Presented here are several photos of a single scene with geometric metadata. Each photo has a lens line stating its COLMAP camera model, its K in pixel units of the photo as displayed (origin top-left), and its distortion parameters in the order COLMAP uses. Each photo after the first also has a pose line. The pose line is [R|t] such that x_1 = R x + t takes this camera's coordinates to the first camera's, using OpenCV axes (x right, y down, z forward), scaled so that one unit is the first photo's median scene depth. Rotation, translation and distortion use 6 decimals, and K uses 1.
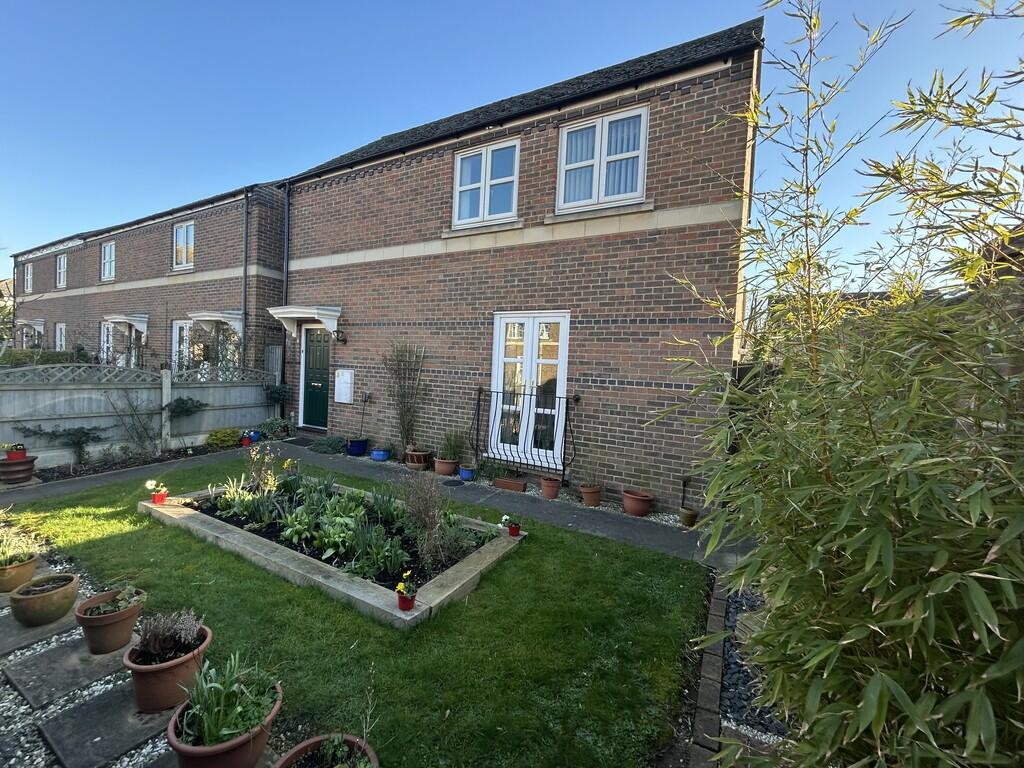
lens RADIAL K [[413.3, 0, 512.2], [0, 413.3, 382.6], [0, 0, 1]] dist [-0.000076, 0.000788]
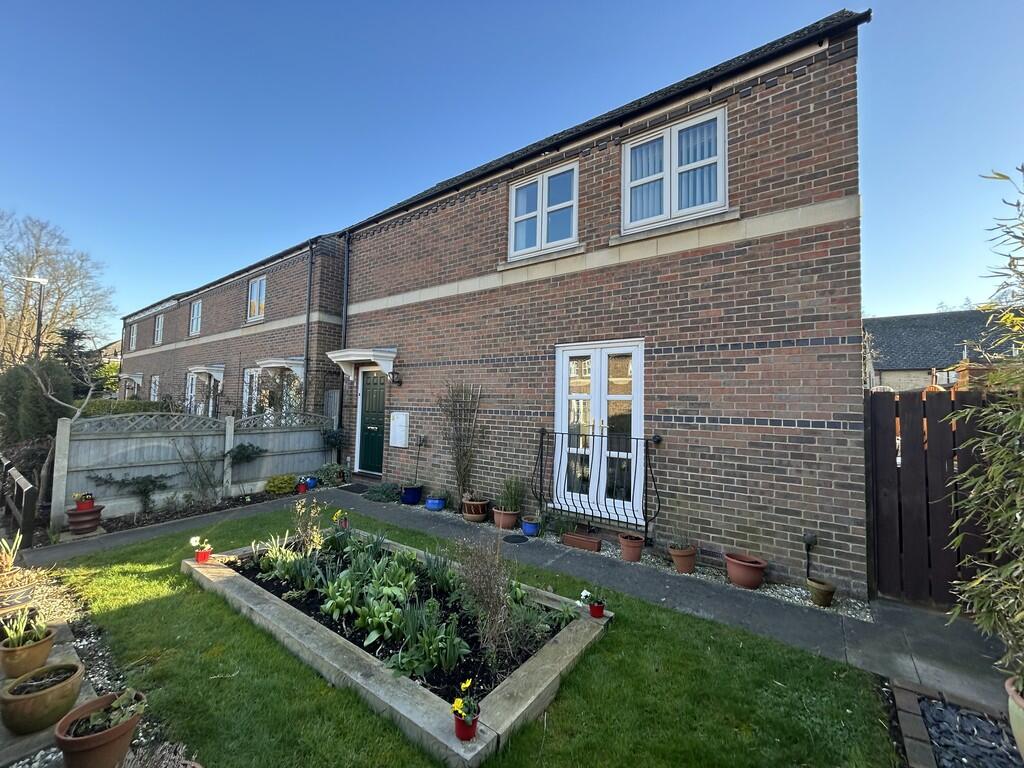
lens RADIAL K [[413.3, 0, 511.5], [0, 413.3, 383.4], [0, 0, 1]] dist [-0.000076, 0.000788]
pose [[0.991106, -0.032185, -0.129125, -0.029187], [0.020083, 0.995375, -0.093947, -0.003217], [0.131552, 0.090518, 0.987168, 0.109958]]
